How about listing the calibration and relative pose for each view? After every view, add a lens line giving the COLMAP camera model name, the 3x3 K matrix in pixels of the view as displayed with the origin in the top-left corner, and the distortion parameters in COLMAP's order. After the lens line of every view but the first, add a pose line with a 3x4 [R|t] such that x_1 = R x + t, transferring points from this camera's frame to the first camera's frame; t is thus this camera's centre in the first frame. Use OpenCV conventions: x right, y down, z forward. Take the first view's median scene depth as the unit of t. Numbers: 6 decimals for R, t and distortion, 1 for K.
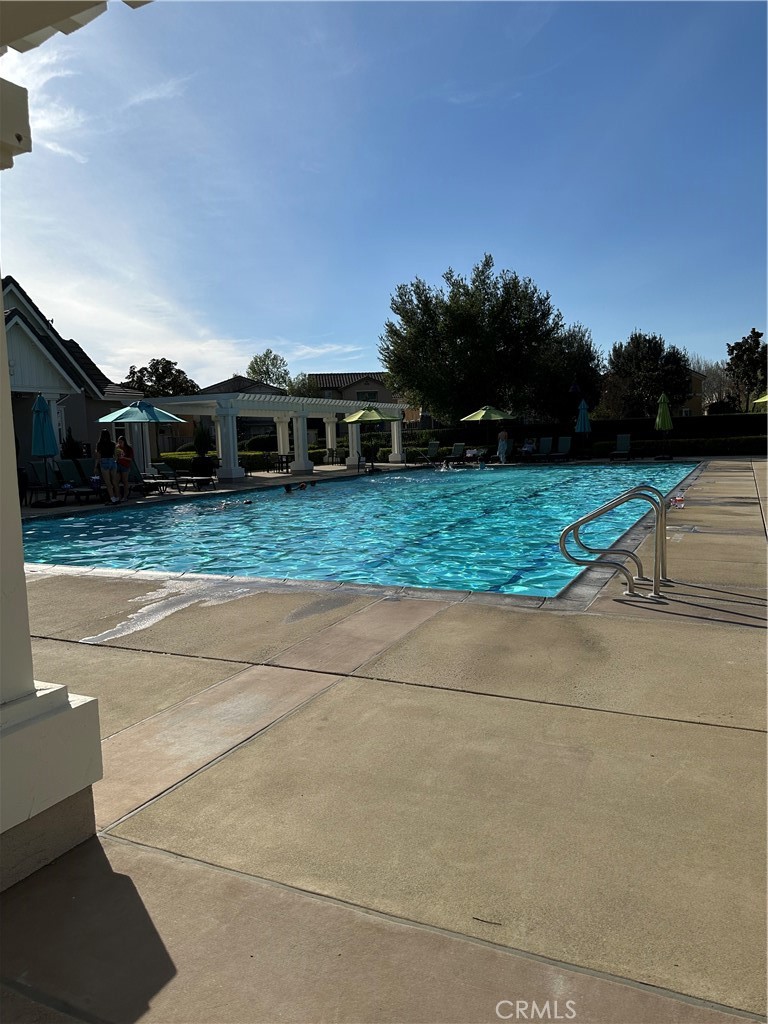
lens RADIAL K [[727.5, 0, 381.1], [0, 727.5, 517.2], [0, 0, 1]] dist [-0.008646, -0.001466]
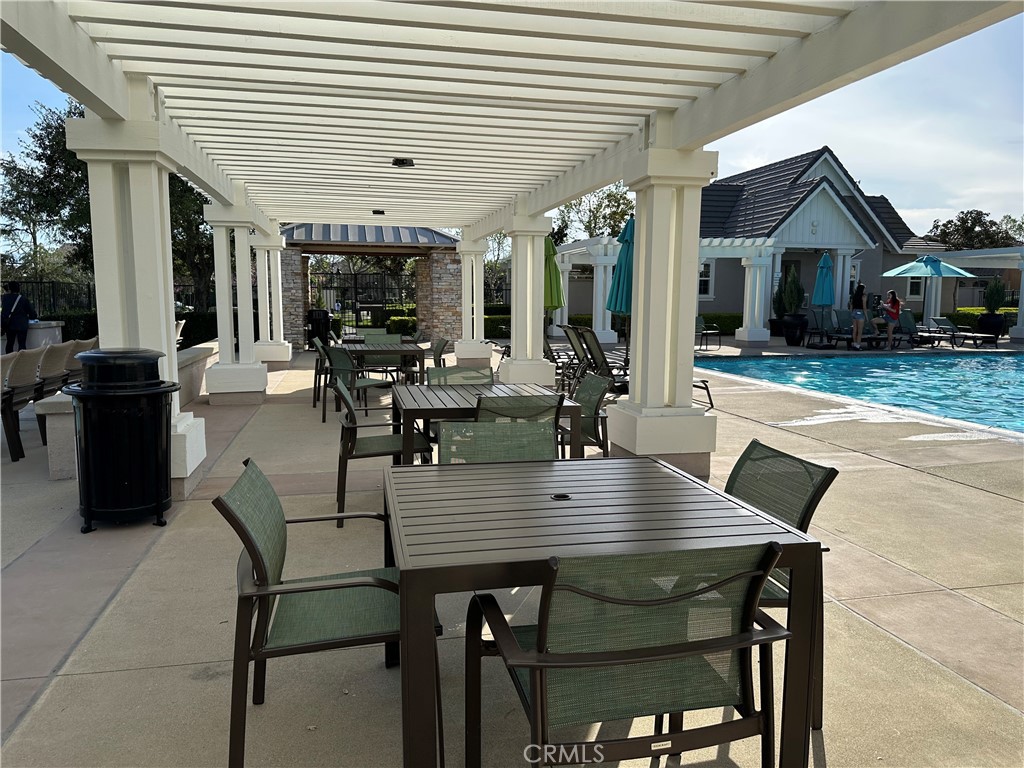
lens RADIAL K [[727.5, 0, 509.8], [0, 727.5, 384.1], [0, 0, 1]] dist [-0.008646, -0.001466]
pose [[0.631330, 0.129396, -0.764643, 0.096330], [-0.109316, 0.990986, 0.077442, 0.004686], [0.767771, 0.034696, 0.639784, -0.100570]]
